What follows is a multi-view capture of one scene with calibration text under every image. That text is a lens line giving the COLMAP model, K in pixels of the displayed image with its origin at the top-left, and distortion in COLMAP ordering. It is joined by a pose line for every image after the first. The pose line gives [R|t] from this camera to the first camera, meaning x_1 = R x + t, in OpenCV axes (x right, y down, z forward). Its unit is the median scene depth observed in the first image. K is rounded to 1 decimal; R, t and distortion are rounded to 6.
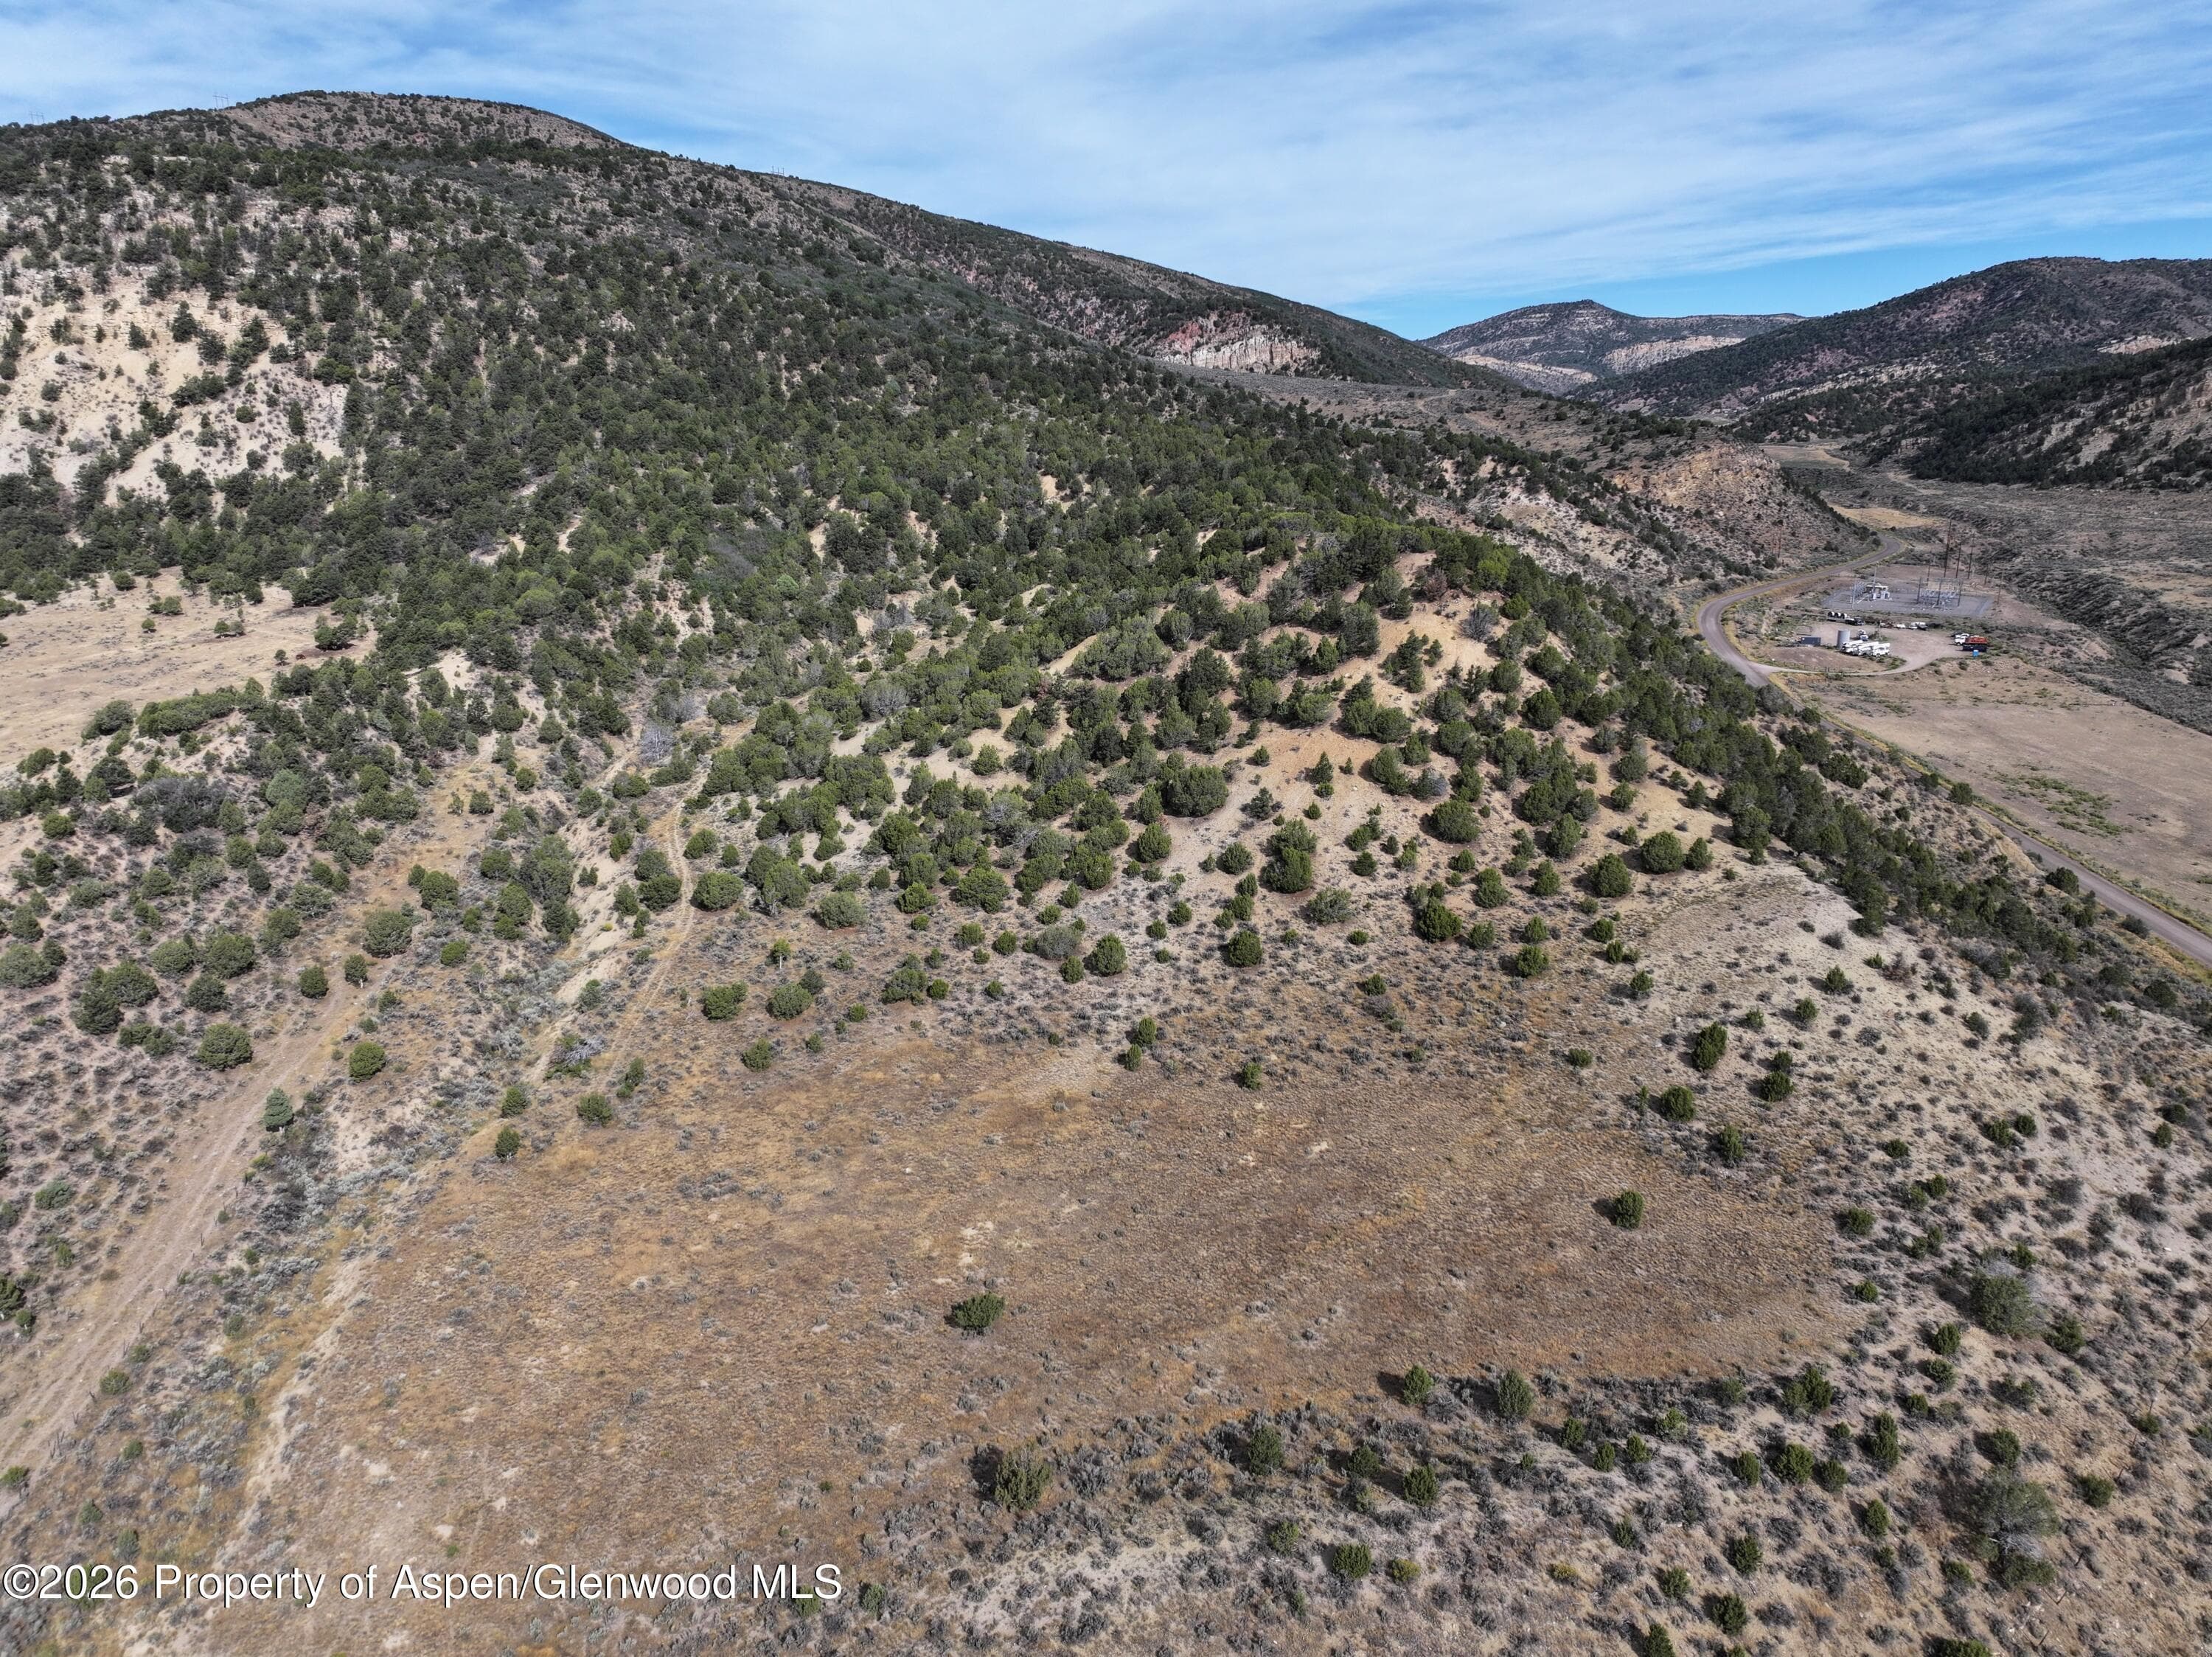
lens RADIAL K [[1551.2, 0, 1116.1], [0, 1551.2, 821.0], [0, 0, 1]] dist [-0.002727, 0.019359]
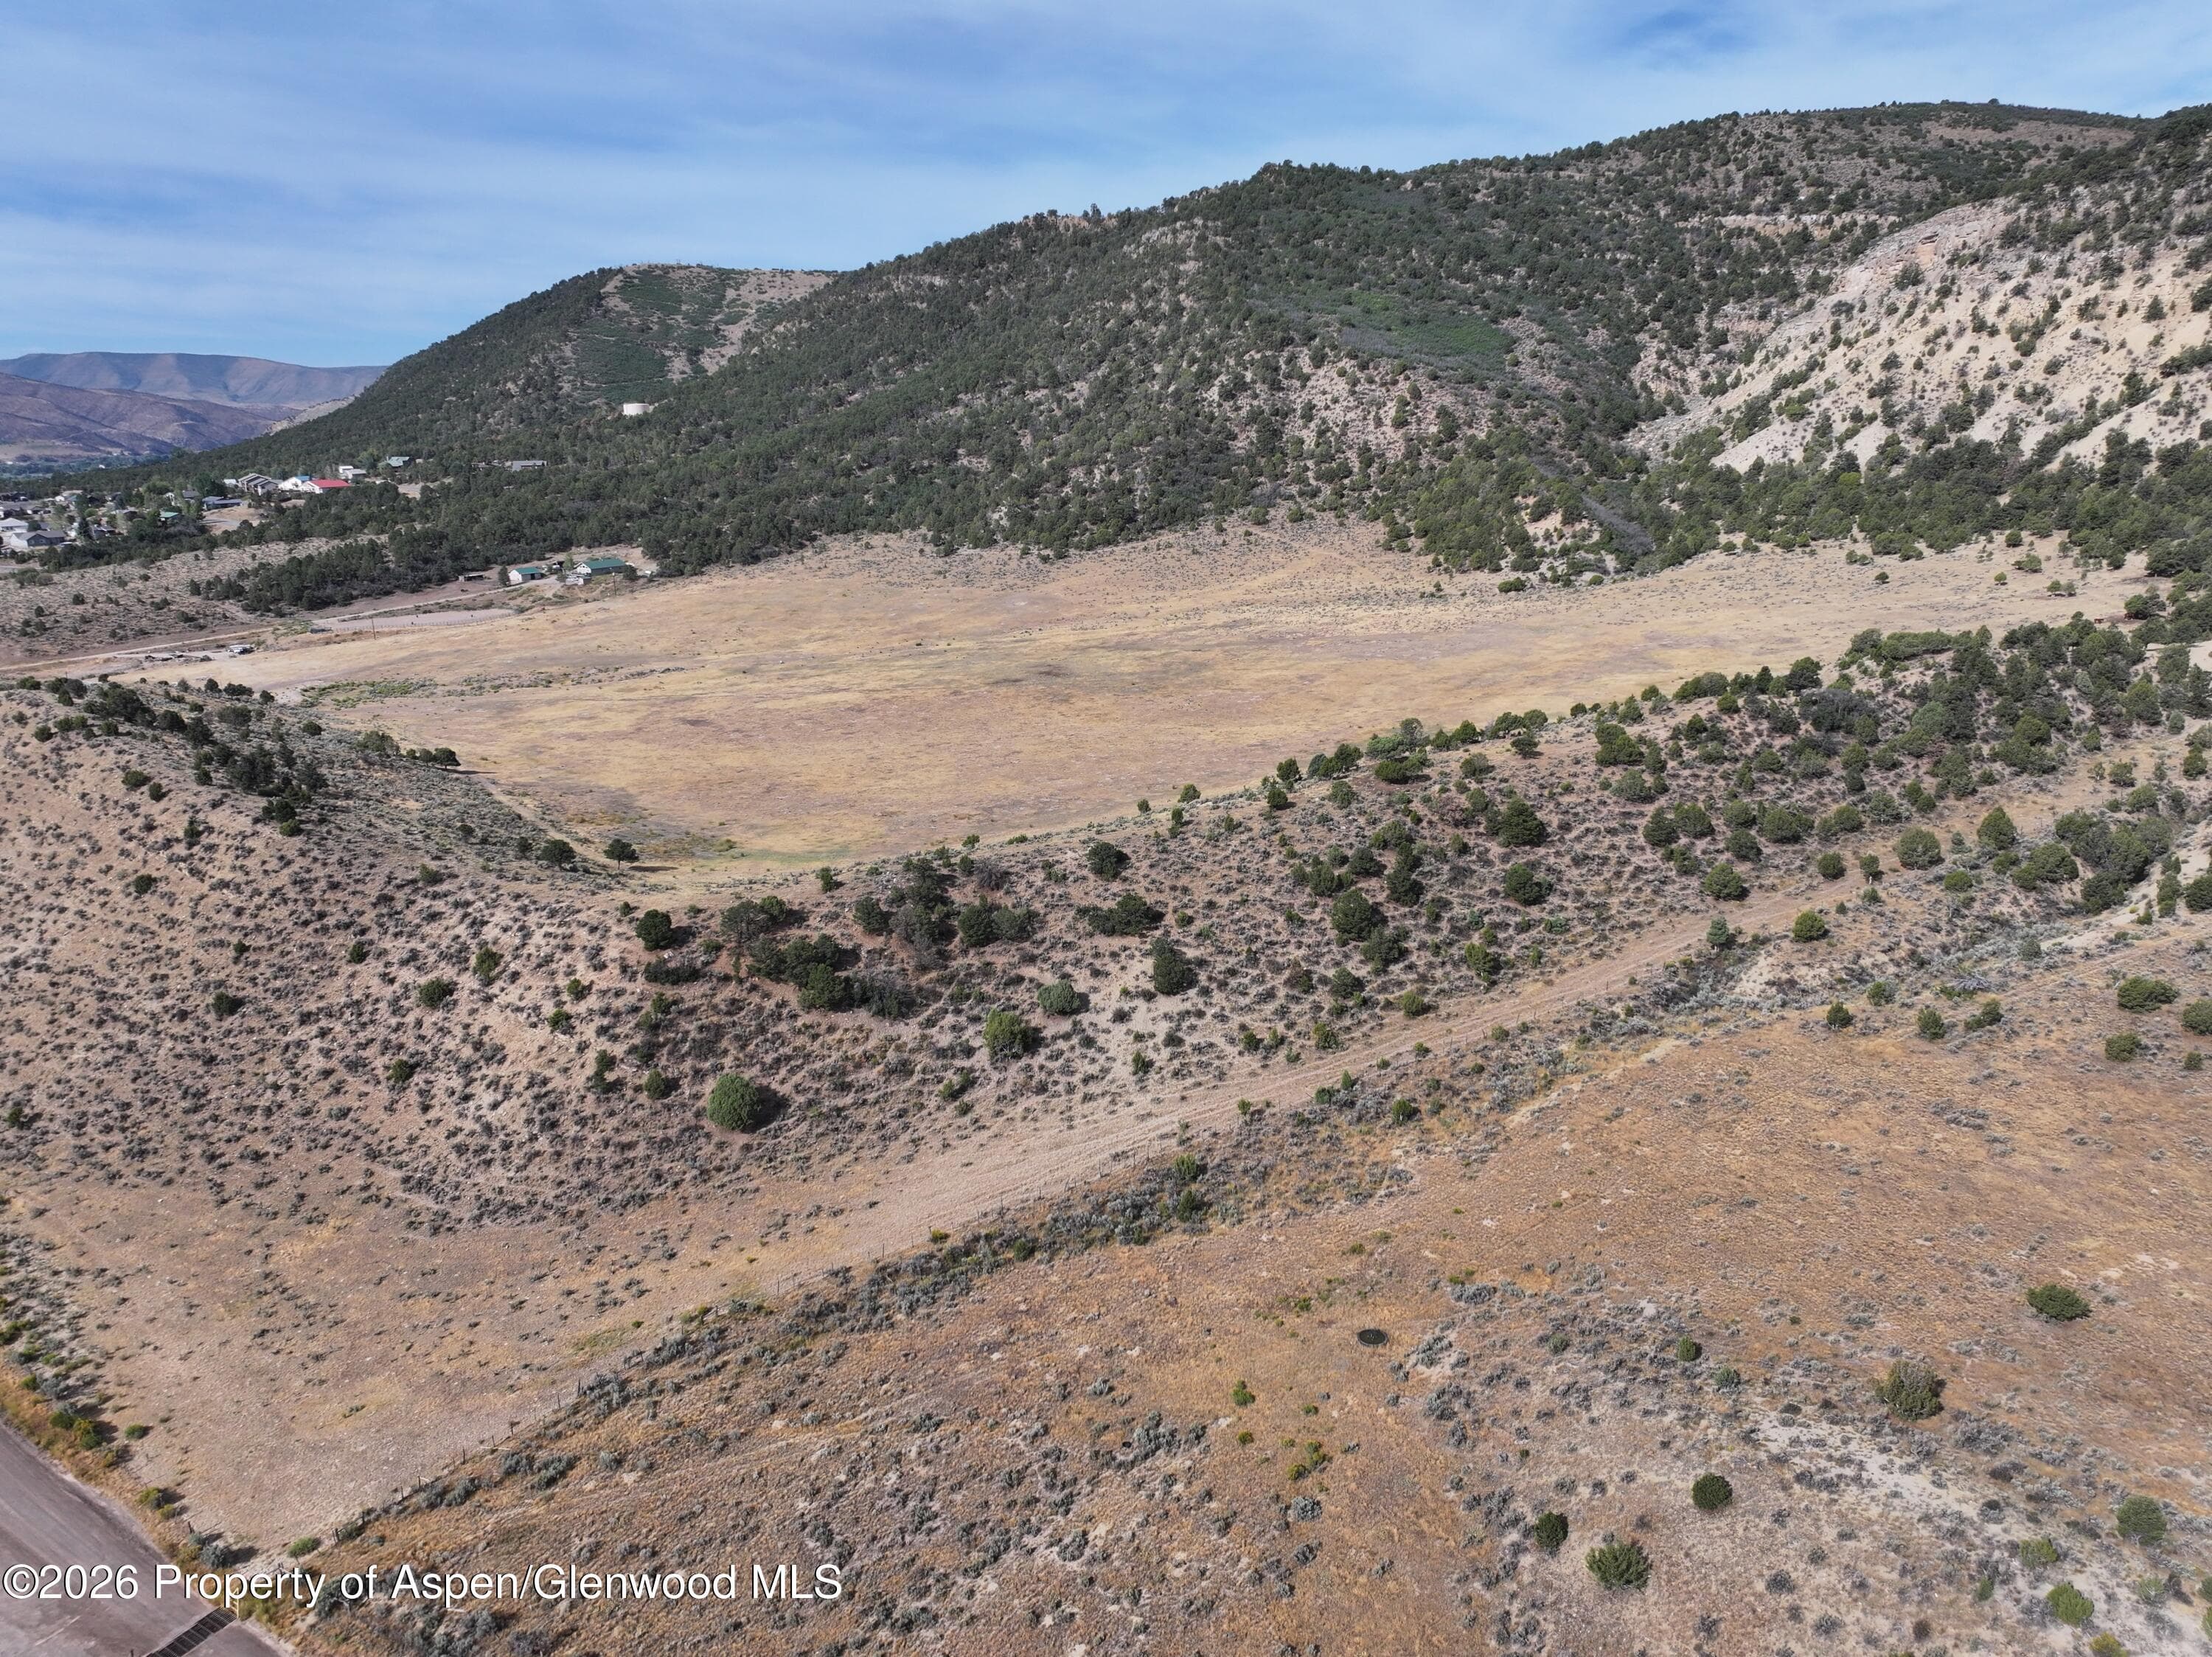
lens RADIAL K [[1551.2, 0, 1116.1], [0, 1551.2, 821.0], [0, 0, 1]] dist [-0.002727, 0.019359]
pose [[0.366400, 0.242715, -0.898243, 0.140528], [-0.226589, 0.959590, 0.166865, -0.001415], [0.902446, 0.142393, 0.406590, 0.005156]]
